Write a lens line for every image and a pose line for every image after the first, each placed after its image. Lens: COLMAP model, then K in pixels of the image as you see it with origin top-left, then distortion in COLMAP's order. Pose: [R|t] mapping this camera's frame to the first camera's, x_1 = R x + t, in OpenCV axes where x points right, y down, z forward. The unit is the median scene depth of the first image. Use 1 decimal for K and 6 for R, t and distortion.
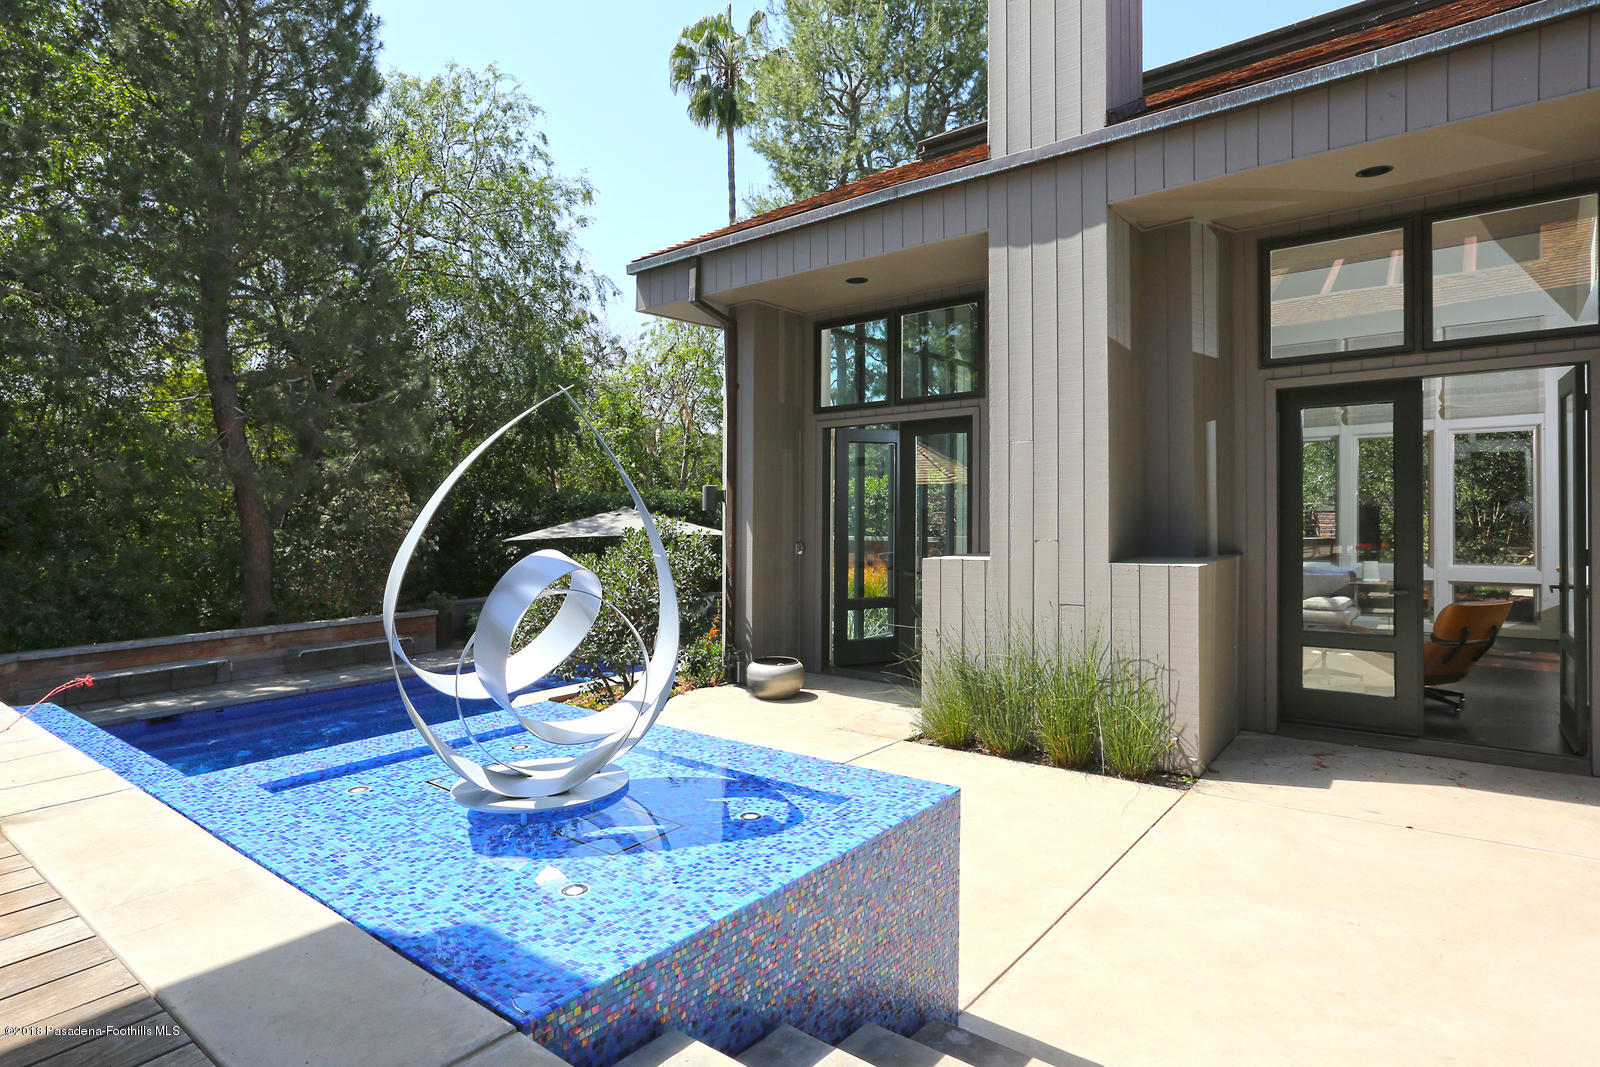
lens RADIAL K [[882.1, 0, 804.6], [0, 882.1, 477.5], [0, 0, 1]] dist [-0.029925, 0.020749]
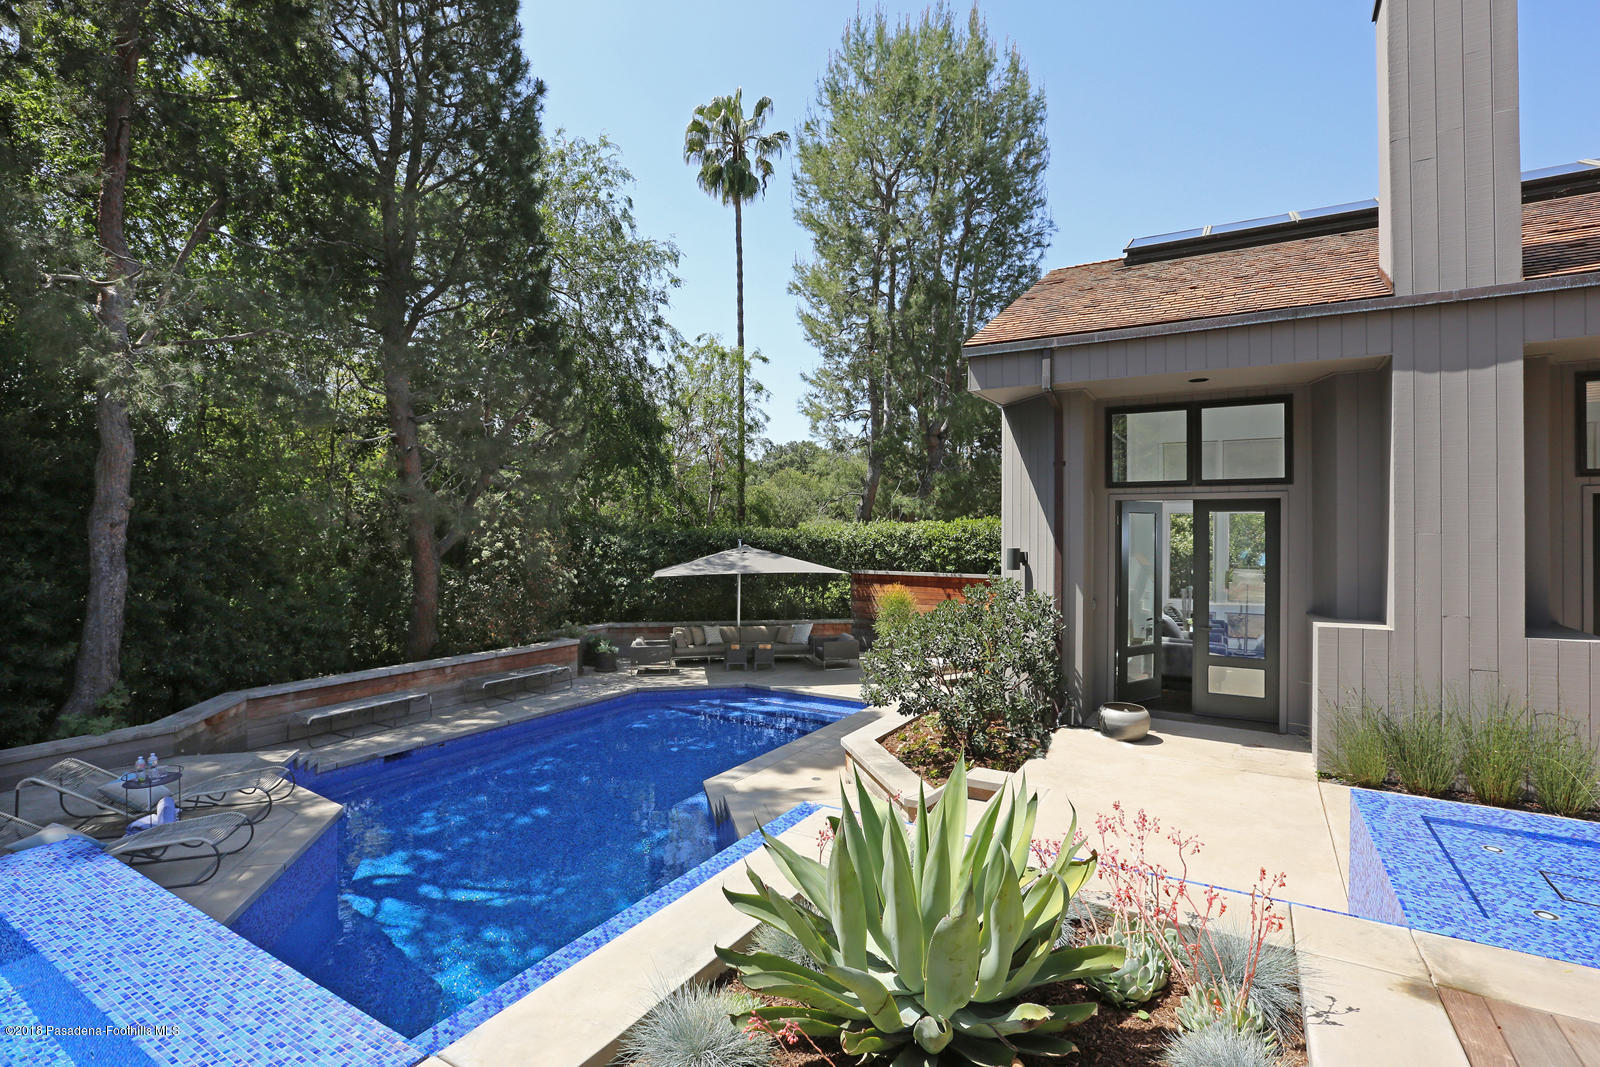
lens RADIAL K [[770.6, 0, 795.3], [0, 770.6, 500.7], [0, 0, 1]] dist [-0.019496, 0.000904]
pose [[0.990987, 0.023207, 0.131936, -0.225917], [-0.023266, 0.999729, -0.001094, -0.019164], [-0.131925, -0.001986, 0.991258, 0.023909]]
